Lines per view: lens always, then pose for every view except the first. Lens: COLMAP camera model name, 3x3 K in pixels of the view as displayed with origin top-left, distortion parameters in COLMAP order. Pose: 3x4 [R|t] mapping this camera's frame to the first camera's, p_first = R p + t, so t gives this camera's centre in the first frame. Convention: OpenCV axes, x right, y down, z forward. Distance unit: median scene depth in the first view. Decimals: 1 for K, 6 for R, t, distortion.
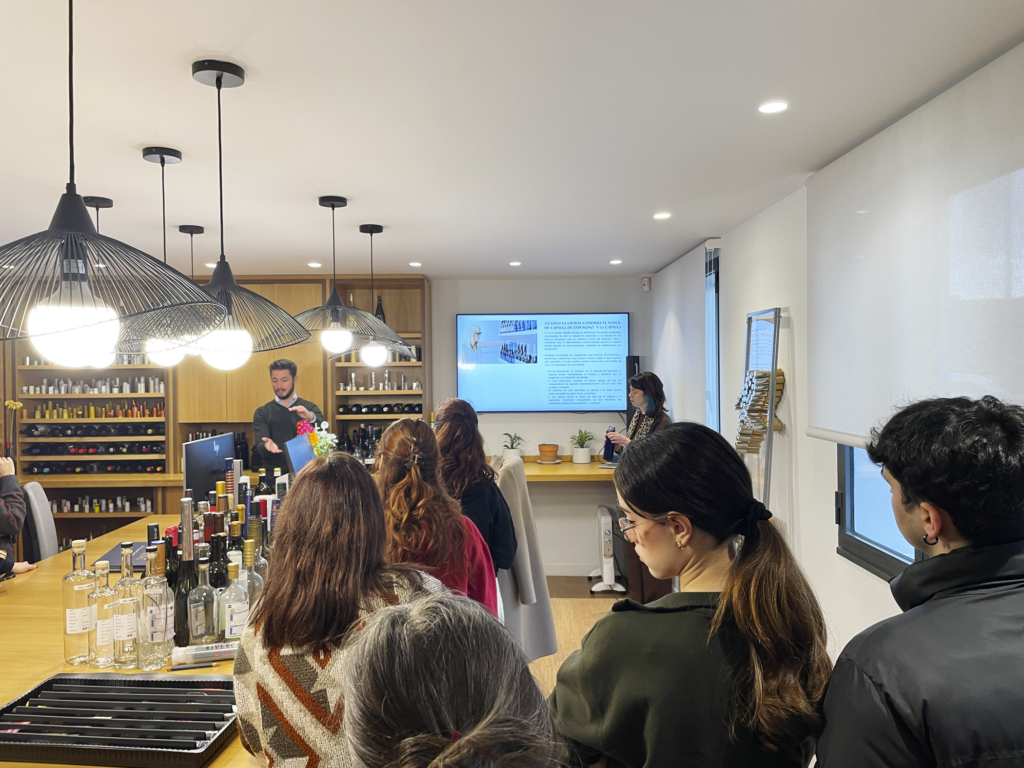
lens RADIAL K [[778.9, 0, 510.7], [0, 778.9, 377.4], [0, 0, 1]] dist [0.015045, -0.004772]
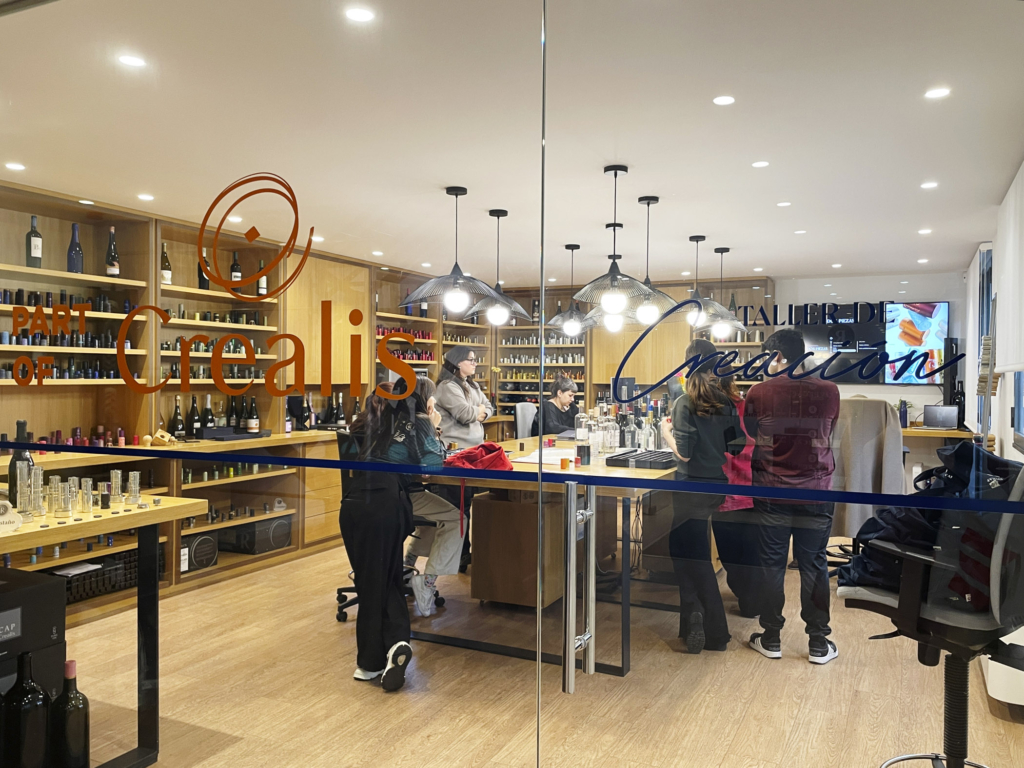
lens RADIAL K [[778.9, 0, 514.0], [0, 778.9, 383.6], [0, 0, 1]] dist [0.015045, -0.004772]
pose [[0.894447, 0.023068, -0.446580, 0.100178], [-0.021099, 0.999733, 0.009383, 0.047422], [0.446677, 0.001030, 0.894695, -0.386948]]
